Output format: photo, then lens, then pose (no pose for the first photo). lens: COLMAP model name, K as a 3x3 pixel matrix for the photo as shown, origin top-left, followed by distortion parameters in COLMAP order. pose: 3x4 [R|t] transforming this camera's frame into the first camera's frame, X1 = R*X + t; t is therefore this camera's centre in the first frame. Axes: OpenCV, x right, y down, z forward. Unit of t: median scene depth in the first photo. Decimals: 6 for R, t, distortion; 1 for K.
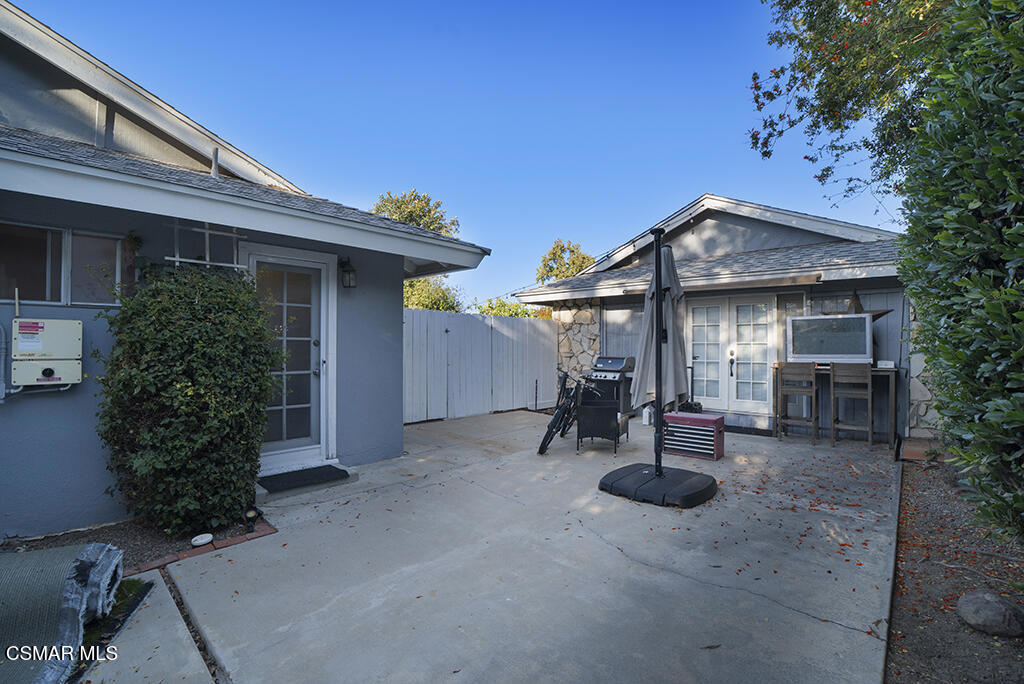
lens RADIAL K [[479.6, 0, 507.7], [0, 479.6, 343.1], [0, 0, 1]] dist [-0.045233, 0.000981]
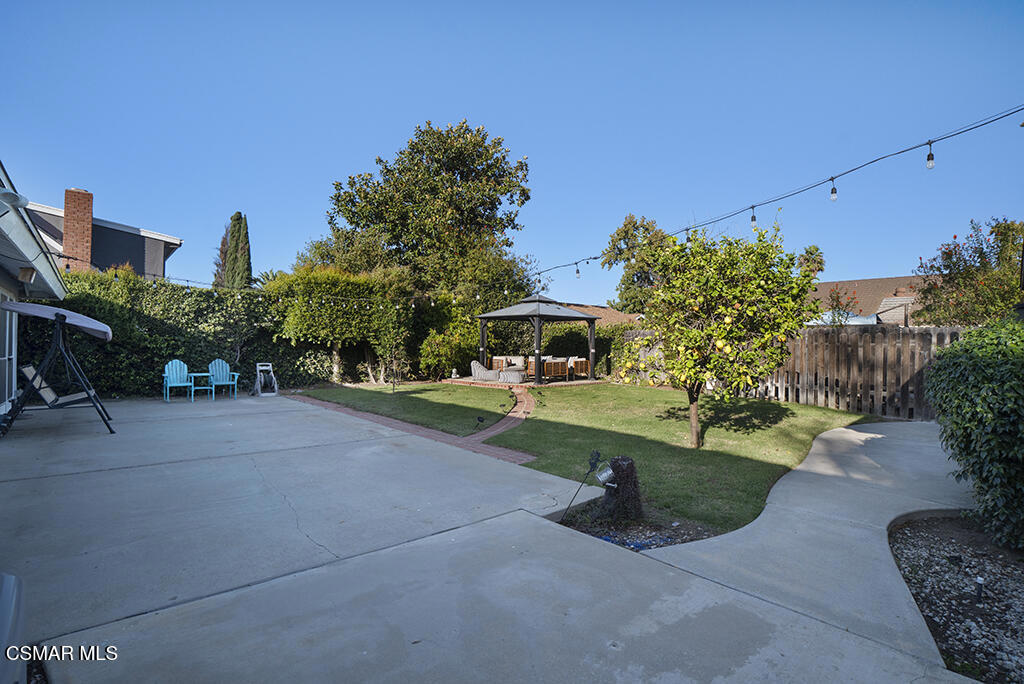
lens RADIAL K [[479.6, 0, 507.6], [0, 479.6, 344.2], [0, 0, 1]] dist [-0.045233, 0.000981]
pose [[0.996738, -0.000262, -0.080701, -0.075831], [0.000953, 0.999963, 0.008527, 0.000258], [0.080696, -0.008576, 0.996702, 0.305354]]
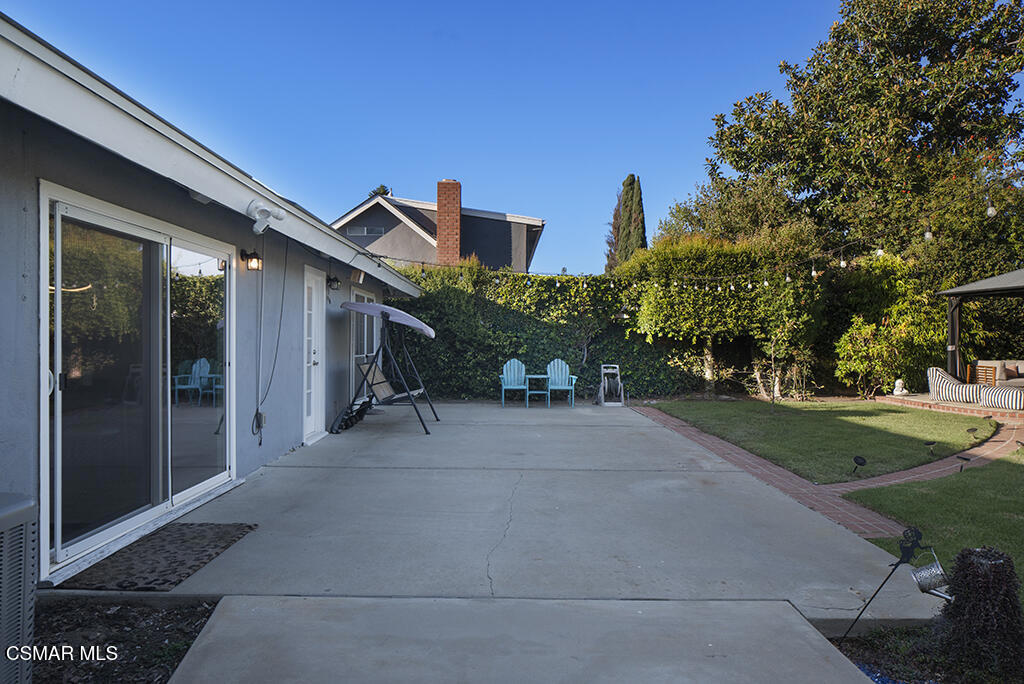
lens RADIAL K [[678.1, 0, 510.7], [0, 678.1, 343.9], [0, 0, 1]] dist [-0.009078, 0.005854]
pose [[0.695627, -0.001596, -0.718402, -0.029664], [0.011379, 0.999897, 0.008798, 0.000665], [0.718313, -0.014295, 0.695573, 0.321245]]
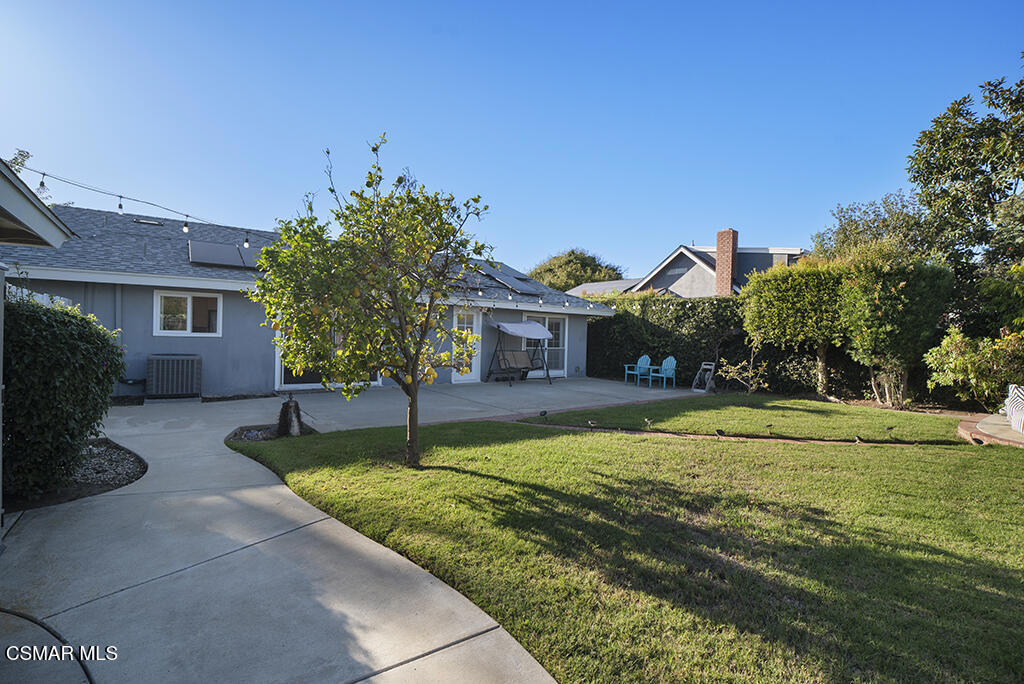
lens RADIAL K [[479.6, 0, 507.9], [0, 479.6, 341.1], [0, 0, 1]] dist [-0.045233, 0.000981]
pose [[-0.174993, -0.002484, -0.984567, 0.153561], [-0.017057, 0.999854, 0.000509, 0.002712], [0.984422, 0.016883, -0.175010, 0.586727]]
